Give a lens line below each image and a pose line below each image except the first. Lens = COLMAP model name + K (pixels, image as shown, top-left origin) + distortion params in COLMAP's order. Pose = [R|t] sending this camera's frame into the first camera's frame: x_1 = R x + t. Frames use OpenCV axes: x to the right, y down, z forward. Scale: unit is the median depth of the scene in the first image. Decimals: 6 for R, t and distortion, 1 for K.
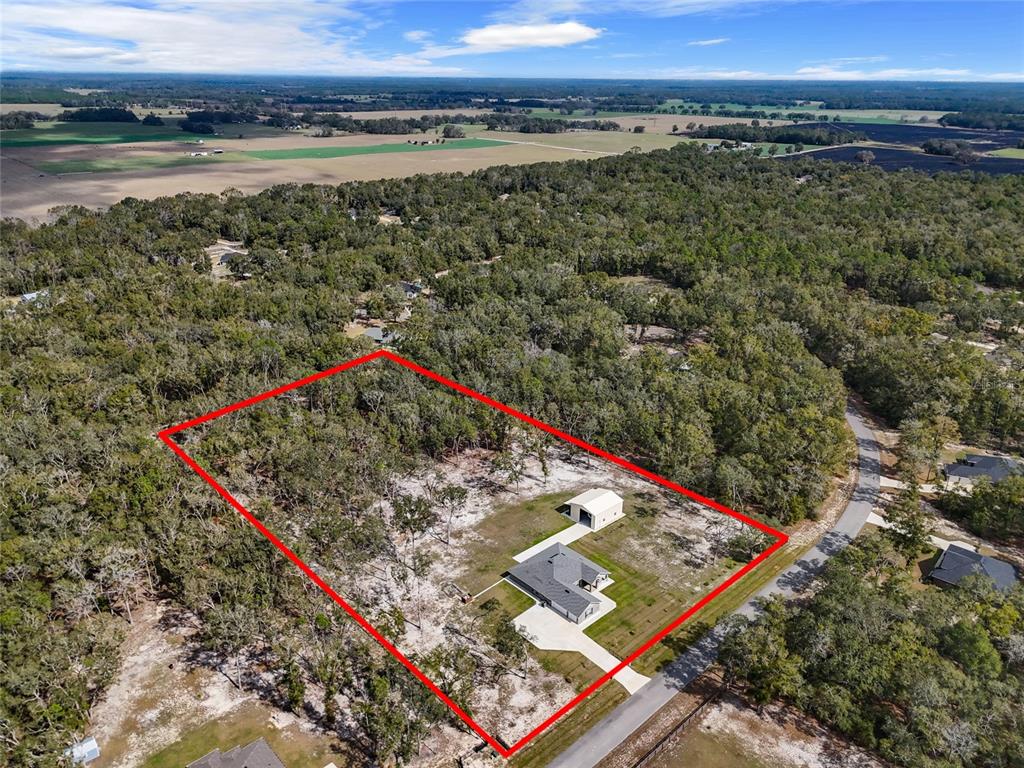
lens RADIAL K [[752.7, 0, 512.0], [0, 752.7, 384.0], [0, 0, 1]] dist [0.084039, -0.118295]
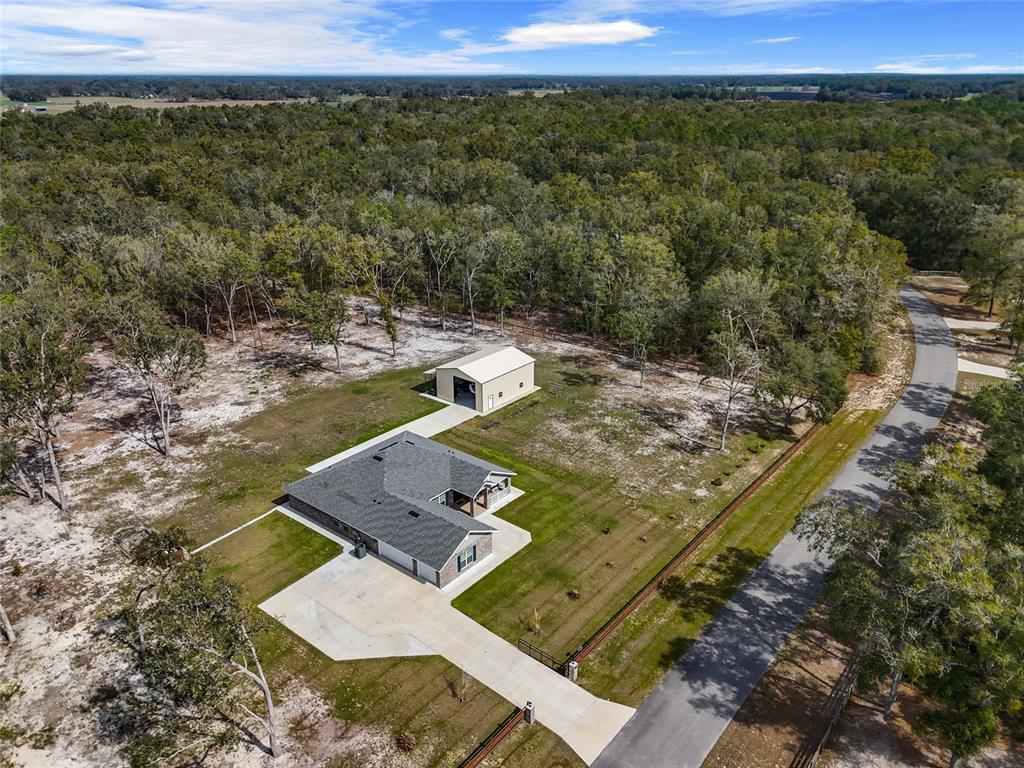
lens RADIAL K [[752.7, 0, 512.0], [0, 752.7, 384.0], [0, 0, 1]] dist [0.084039, -0.118295]
pose [[0.990686, -0.063987, 0.120194, 0.070624], [0.064177, 0.997936, 0.002290, 0.178297], [-0.120092, 0.005445, 0.992748, 0.504434]]
